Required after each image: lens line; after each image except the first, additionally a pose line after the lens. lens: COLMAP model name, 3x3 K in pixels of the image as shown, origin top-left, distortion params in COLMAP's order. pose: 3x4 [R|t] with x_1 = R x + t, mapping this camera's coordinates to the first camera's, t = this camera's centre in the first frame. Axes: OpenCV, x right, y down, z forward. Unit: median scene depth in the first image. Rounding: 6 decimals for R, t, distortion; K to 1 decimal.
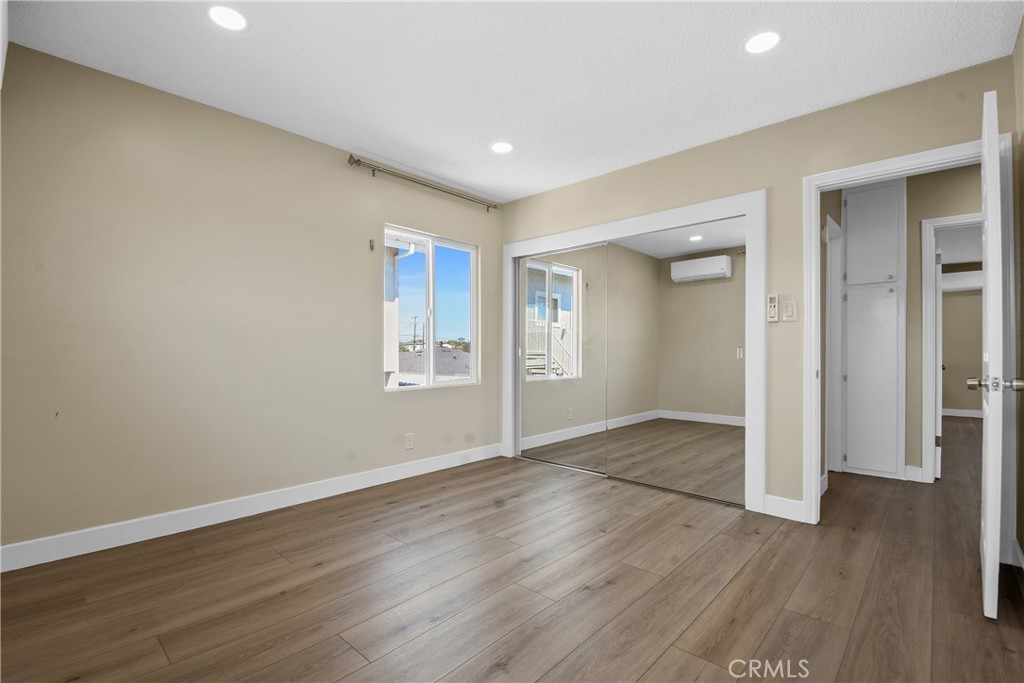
lens RADIAL K [[463.1, 0, 508.3], [0, 463.1, 348.1], [0, 0, 1]] dist [-0.024643, -0.001376]
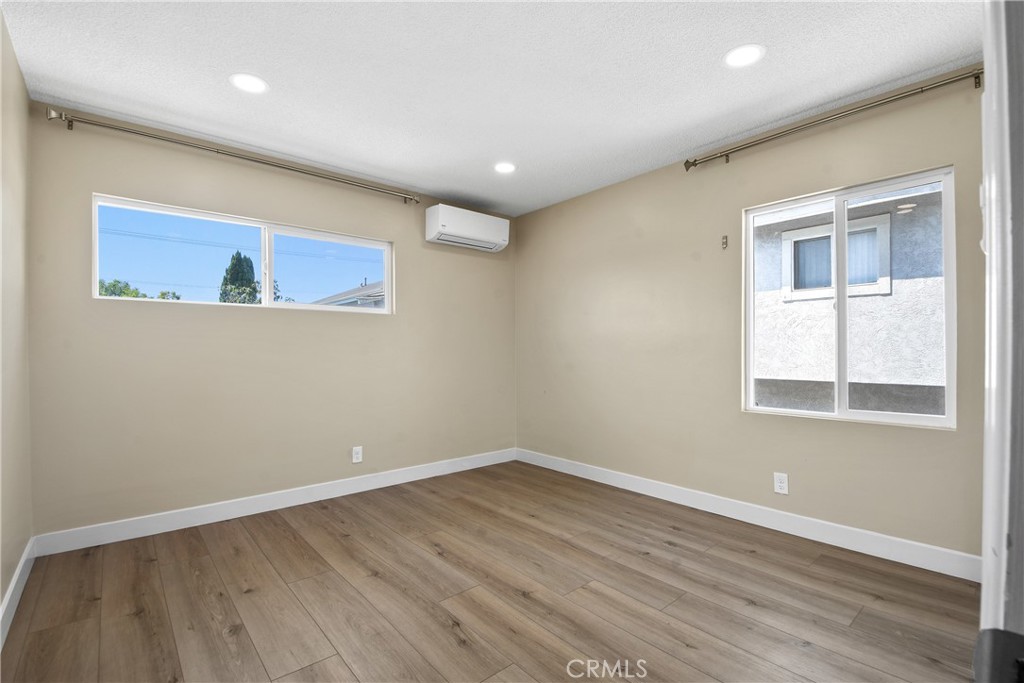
lens RADIAL K [[463.1, 0, 508.8], [0, 463.1, 341.9], [0, 0, 1]] dist [-0.024643, -0.001376]
pose [[-0.103051, -0.005922, -0.994658, 0.776220], [0.001852, 0.999979, -0.006146, -0.034943], [0.994674, -0.002475, -0.103038, 0.852716]]
